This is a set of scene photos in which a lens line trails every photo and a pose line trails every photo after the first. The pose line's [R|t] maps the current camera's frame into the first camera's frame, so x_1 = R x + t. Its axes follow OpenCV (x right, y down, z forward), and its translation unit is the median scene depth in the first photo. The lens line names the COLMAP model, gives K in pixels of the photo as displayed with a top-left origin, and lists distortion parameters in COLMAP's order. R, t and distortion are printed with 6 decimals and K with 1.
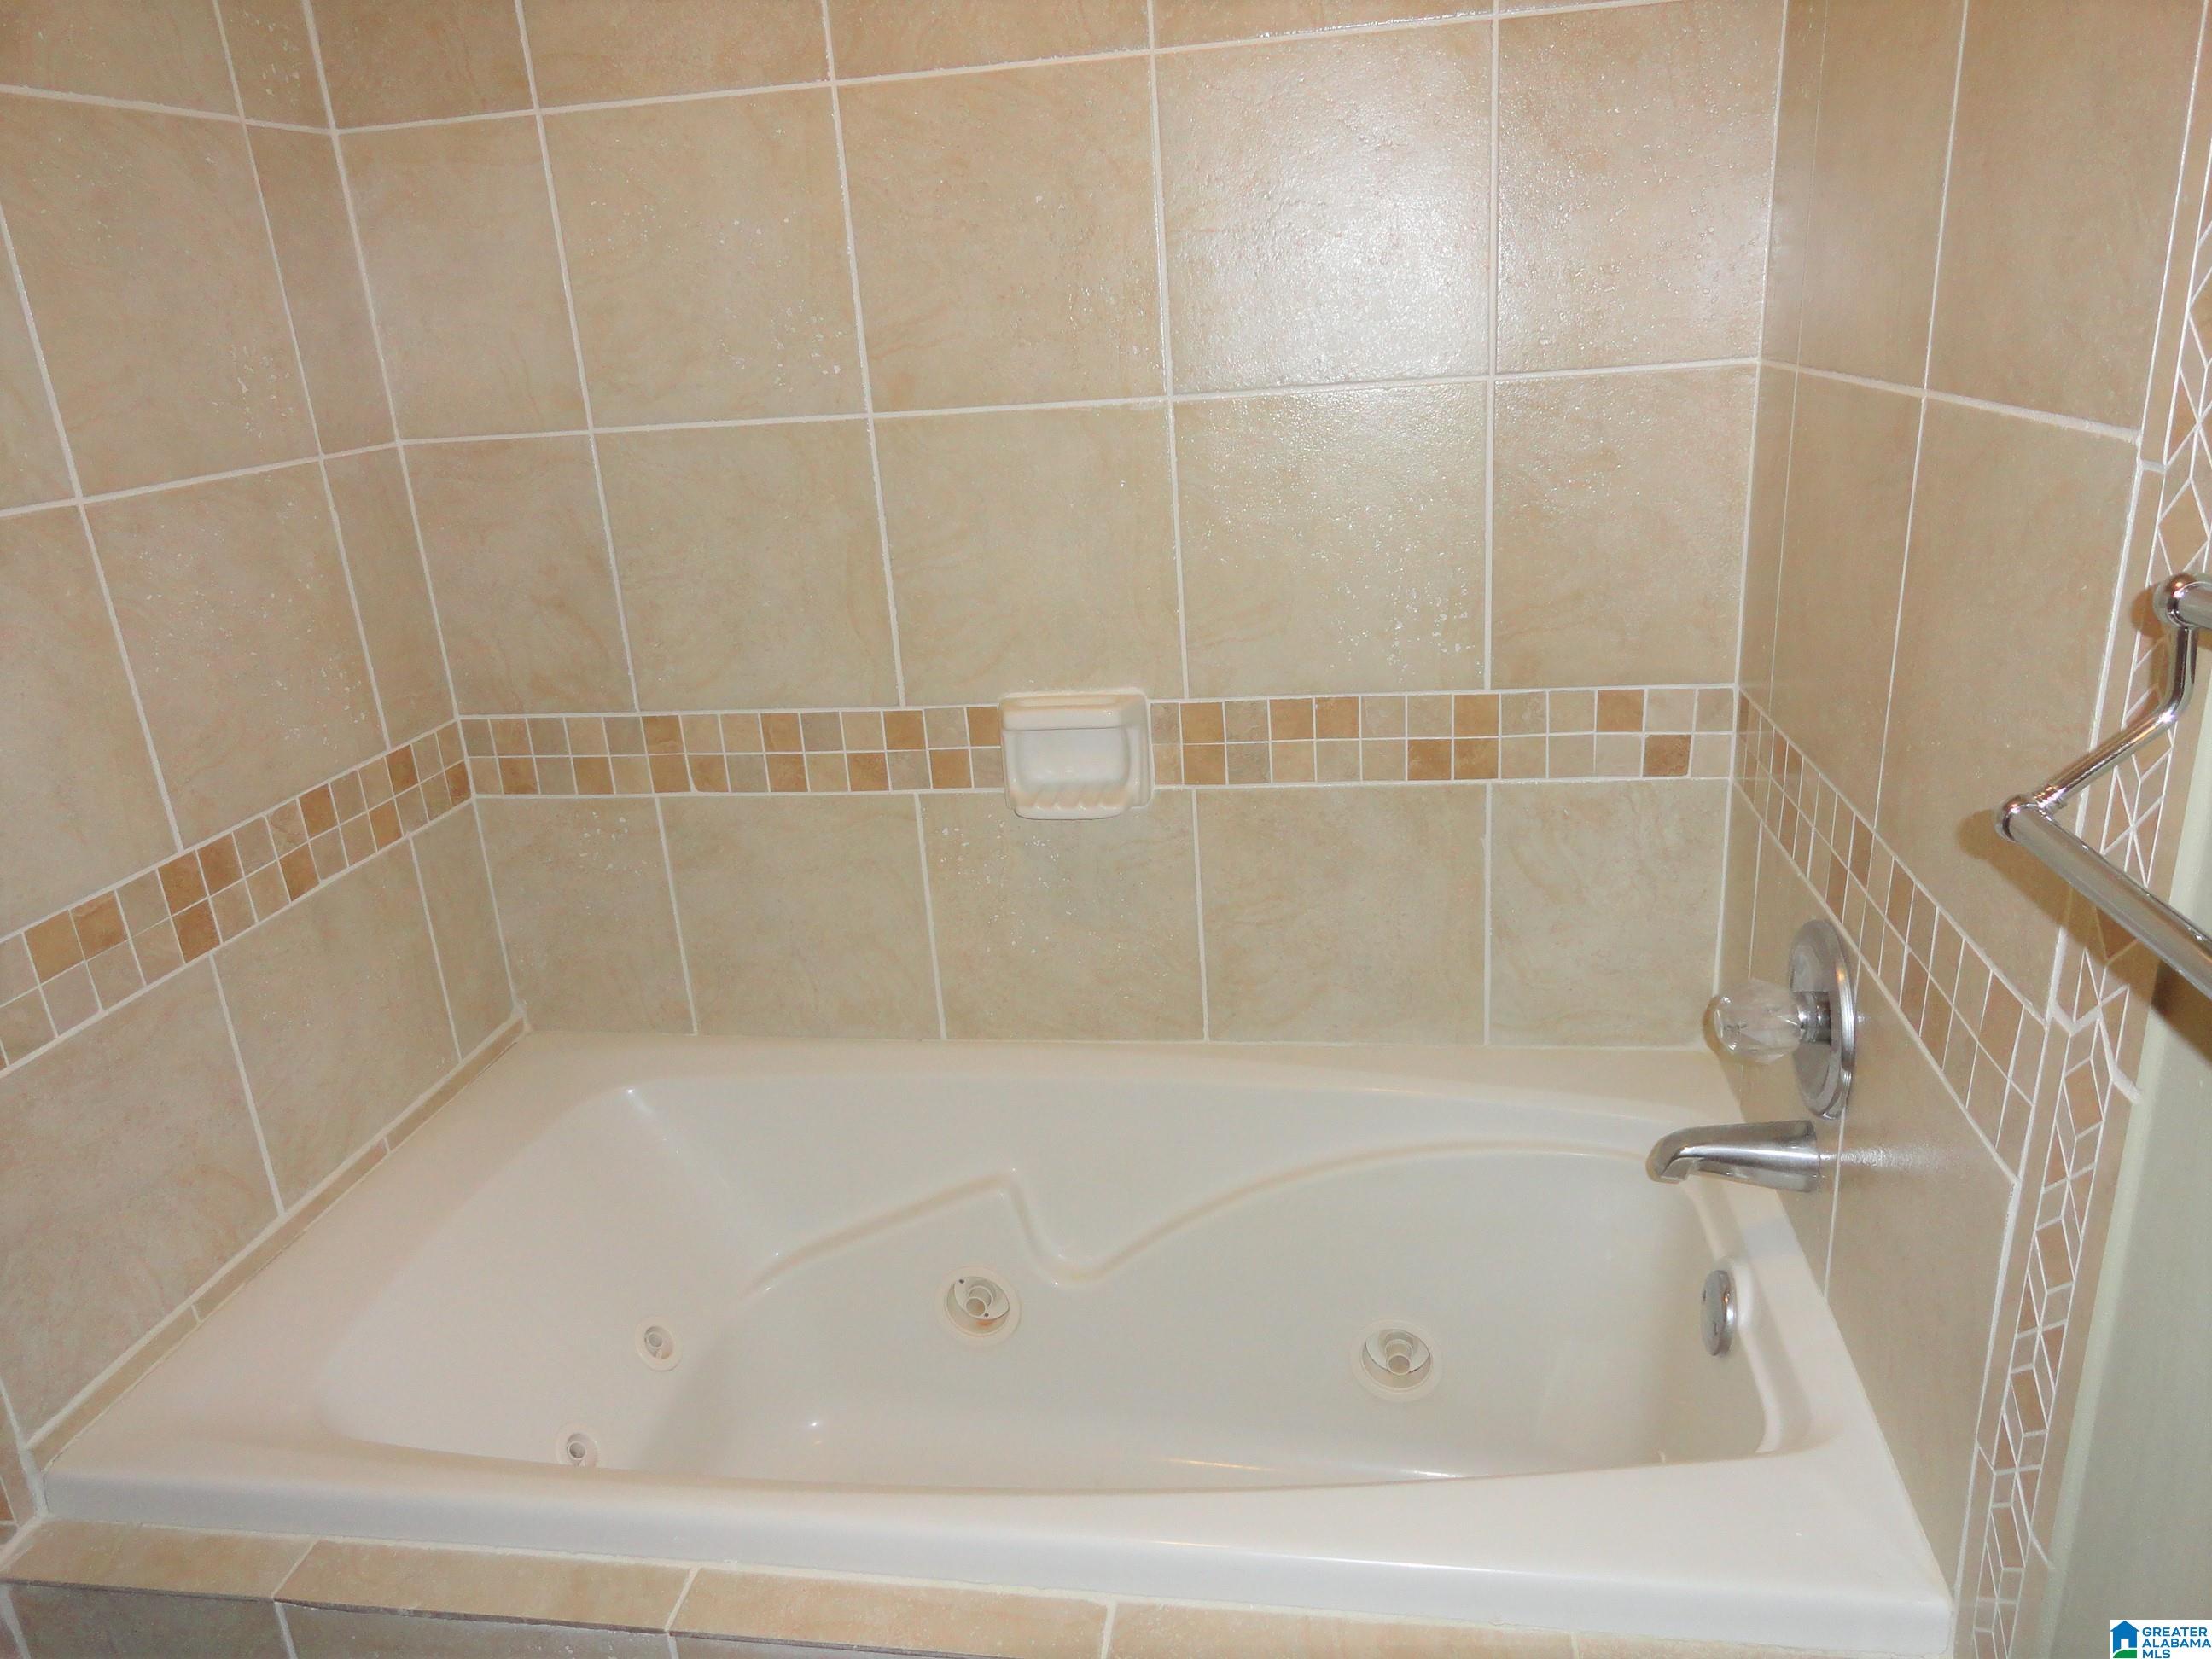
lens RADIAL K [[1518.0, 0, 1110.9], [0, 1518.0, 826.0], [0, 0, 1]] dist [0.005735, -0.003260]
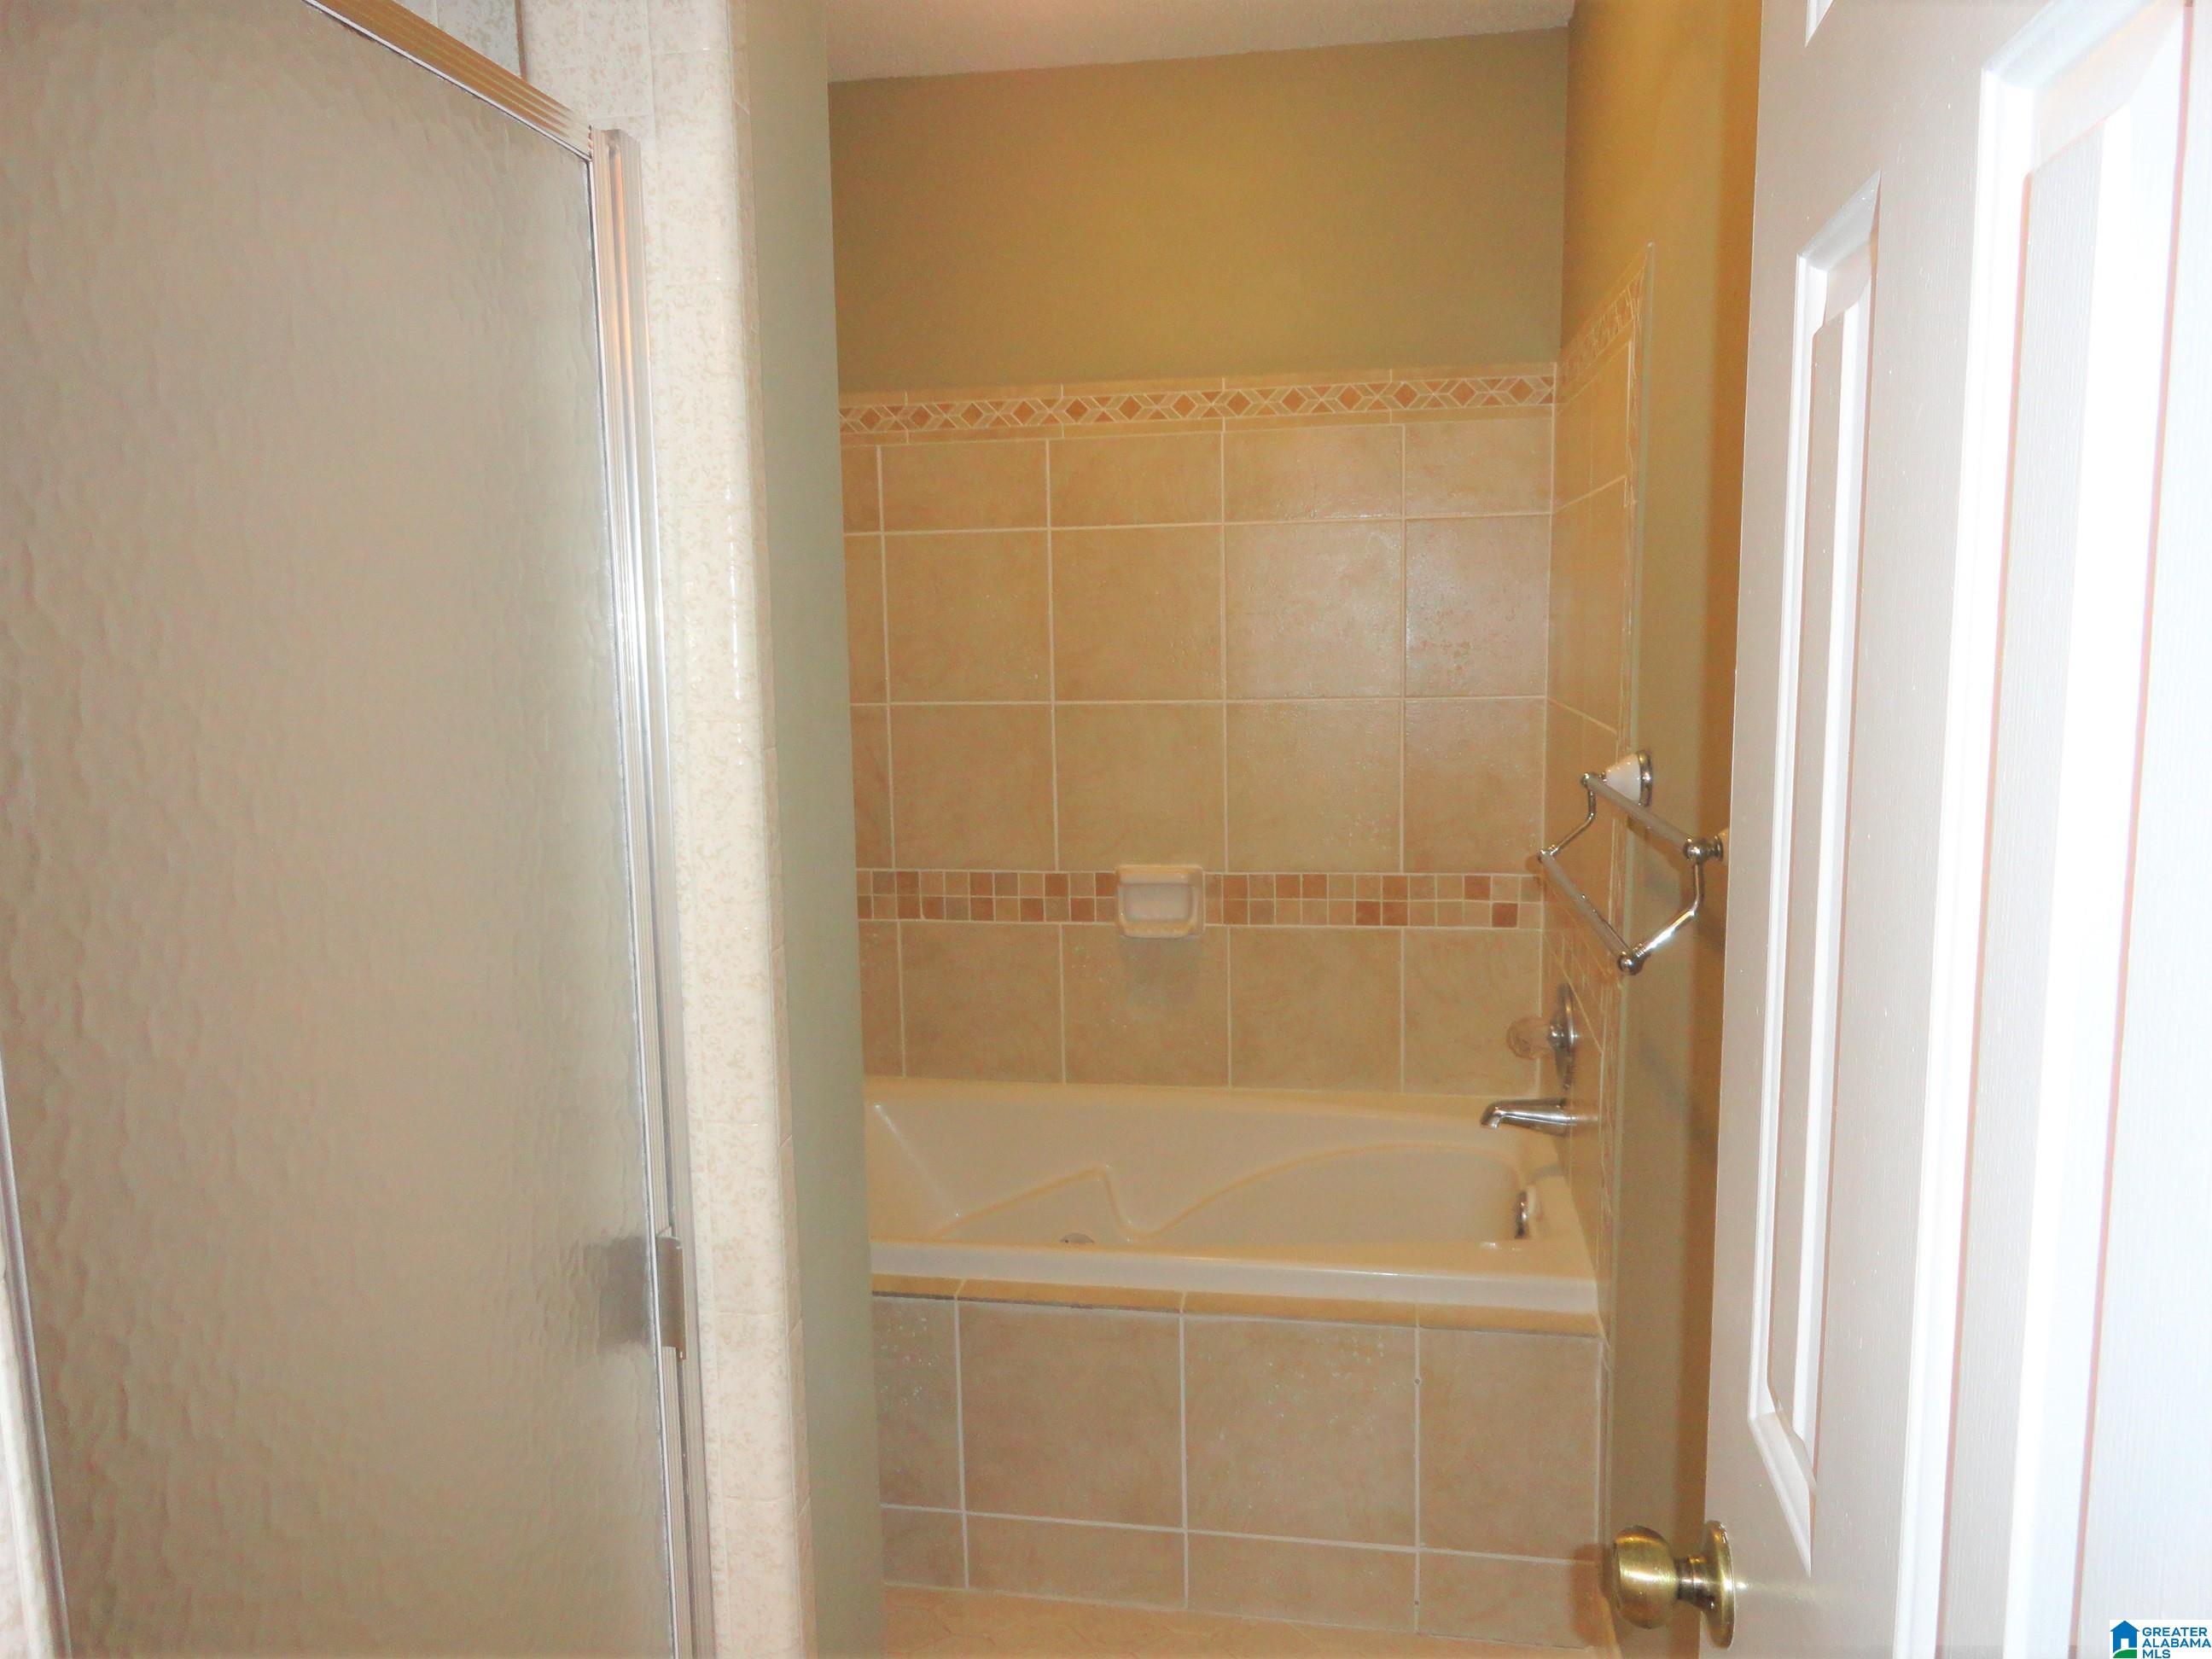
lens RADIAL K [[1518.0, 0, 1108.1], [0, 1518.0, 827.7], [0, 0, 1]] dist [0.005735, -0.003260]
pose [[0.998819, 0.048189, -0.006270, -0.074553], [-0.048511, 0.981137, -0.187128, 0.192396], [-0.002866, 0.187211, 0.982316, -0.681240]]
